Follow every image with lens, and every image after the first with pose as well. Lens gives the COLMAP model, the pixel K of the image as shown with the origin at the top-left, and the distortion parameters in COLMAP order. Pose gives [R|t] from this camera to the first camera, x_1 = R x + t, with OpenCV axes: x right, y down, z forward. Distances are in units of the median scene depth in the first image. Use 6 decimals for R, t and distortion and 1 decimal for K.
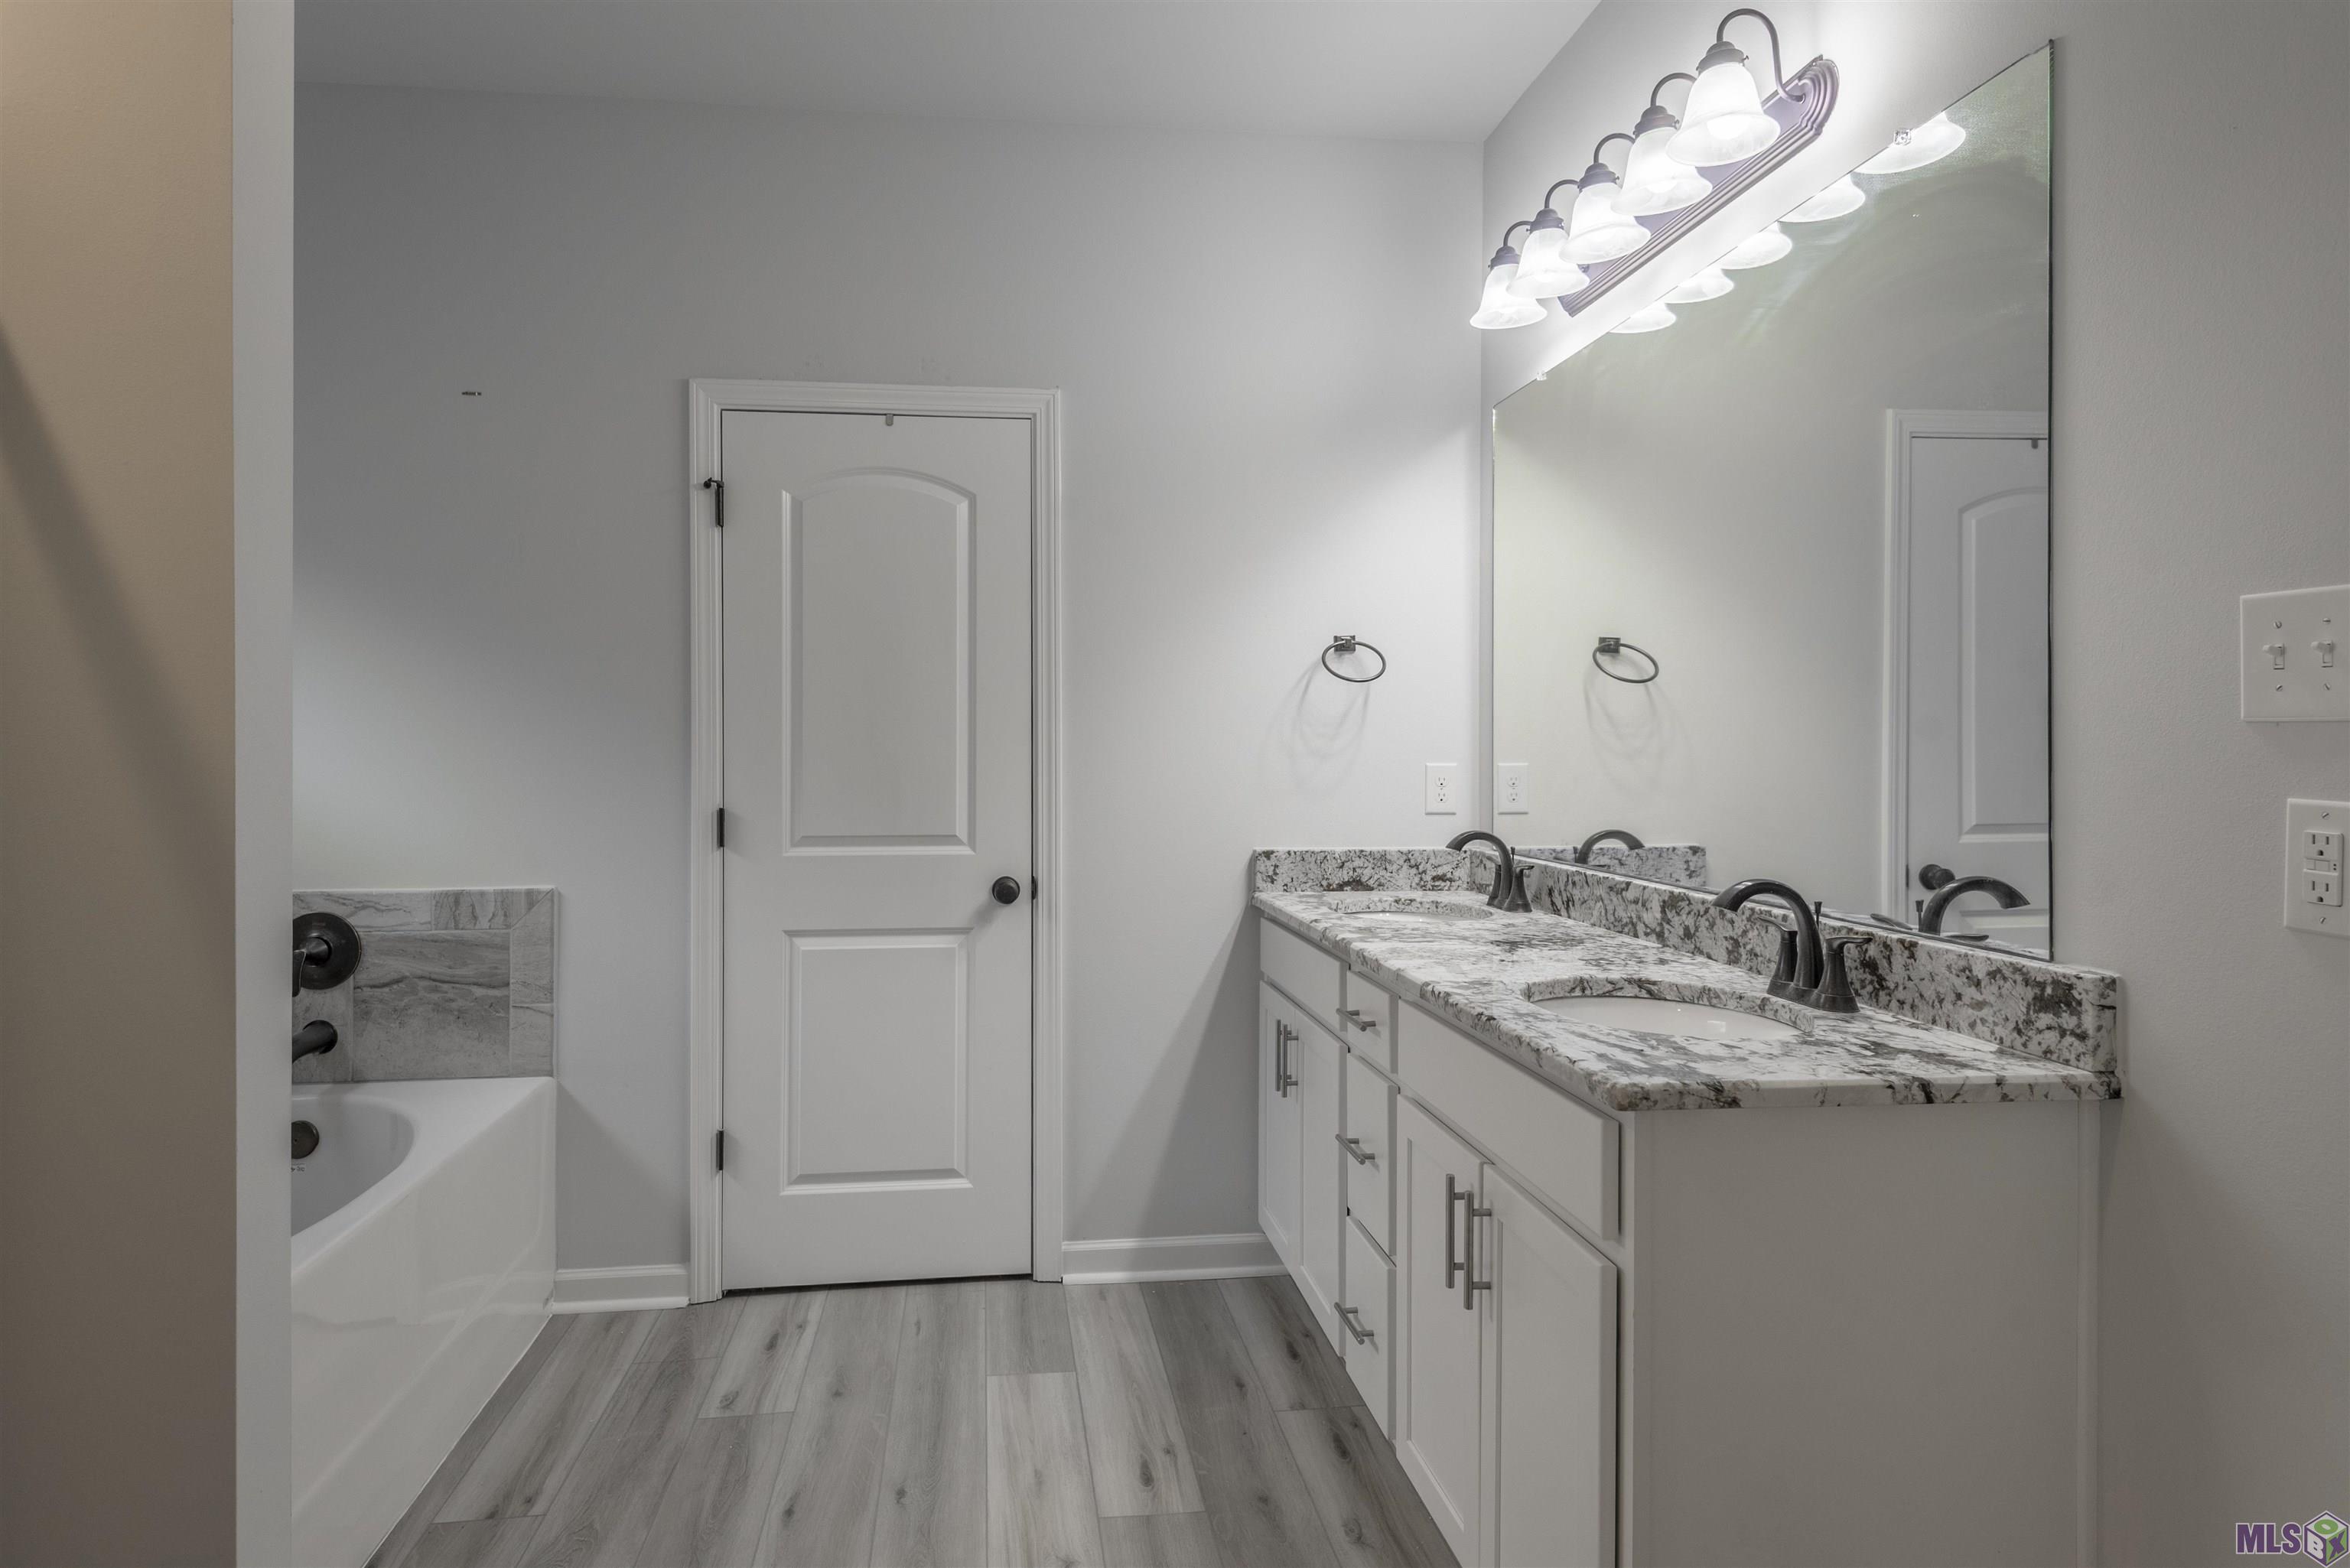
lens RADIAL K [[1324.1, 0, 1174.9], [0, 1324.1, 751.0], [0, 0, 1]] dist [0.042593, -0.029589]
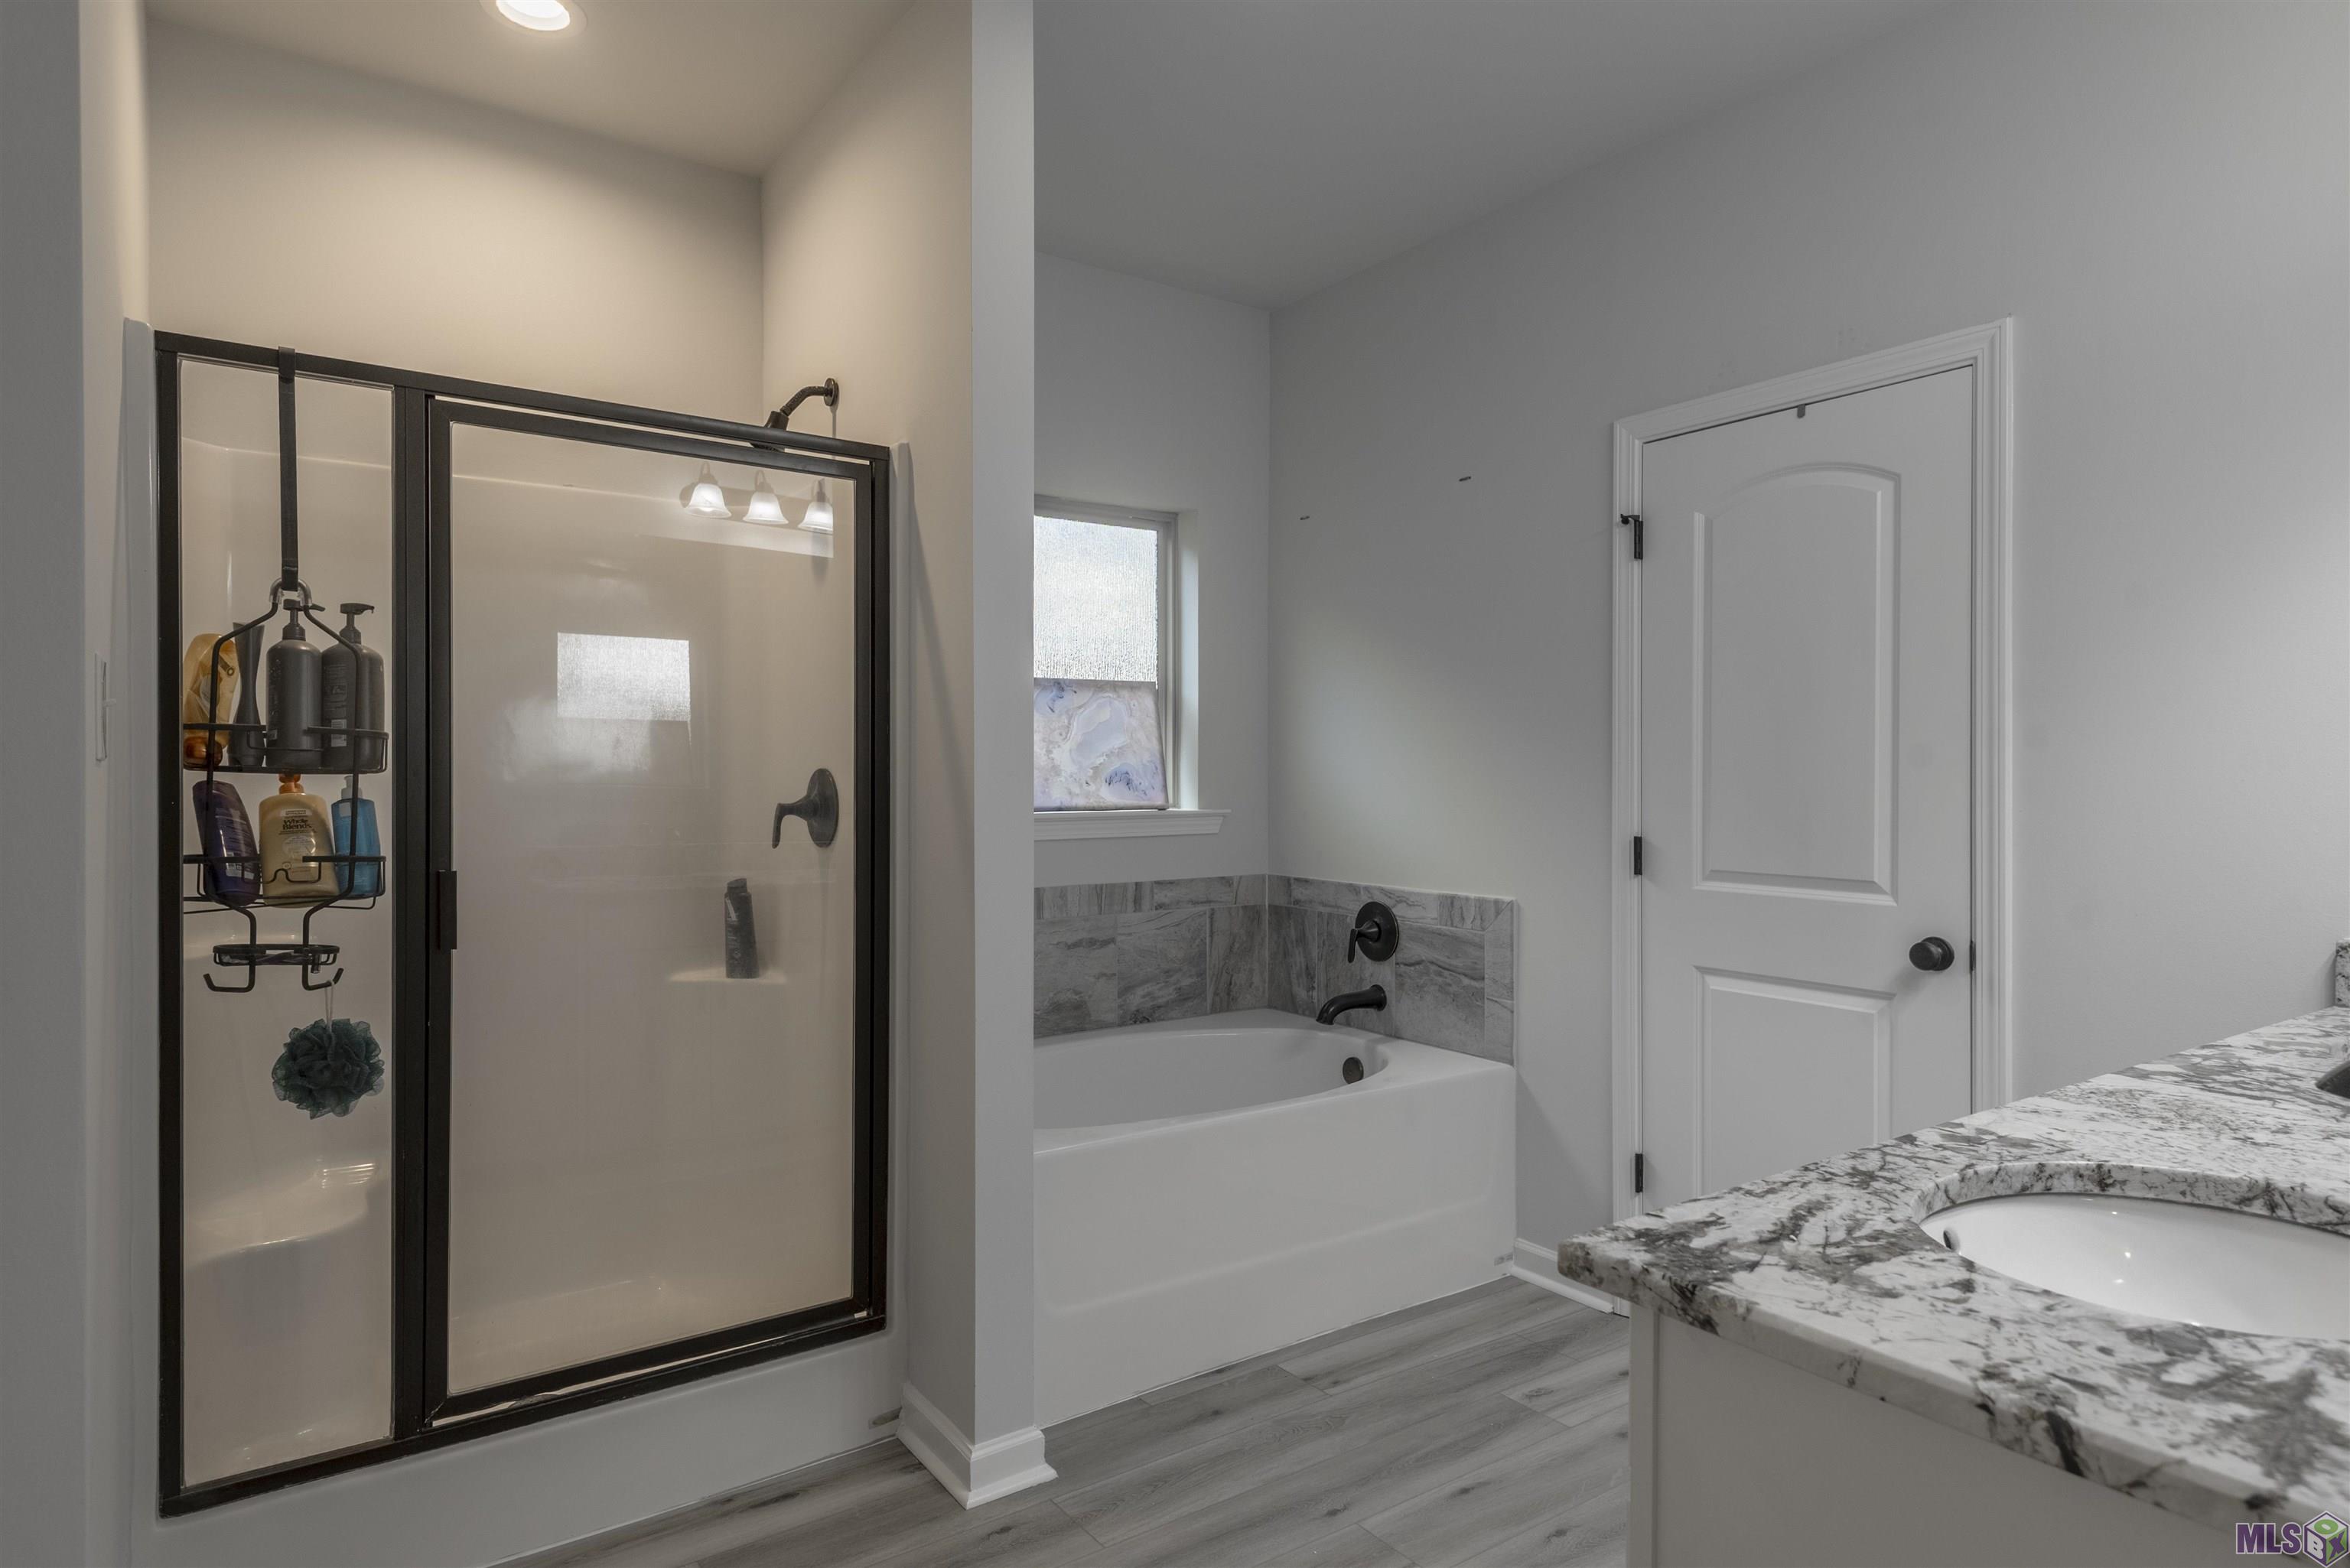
lens RADIAL K [[1332.3, 0, 1175.0], [0, 1332.3, 784.0], [0, 0, 1]] dist [0.044880, -0.033370]
pose [[0.475243, 0.009961, -0.879798, 0.398319], [-0.007609, 0.999945, 0.007211, -0.001764], [0.879822, 0.003267, 0.475293, 0.208001]]
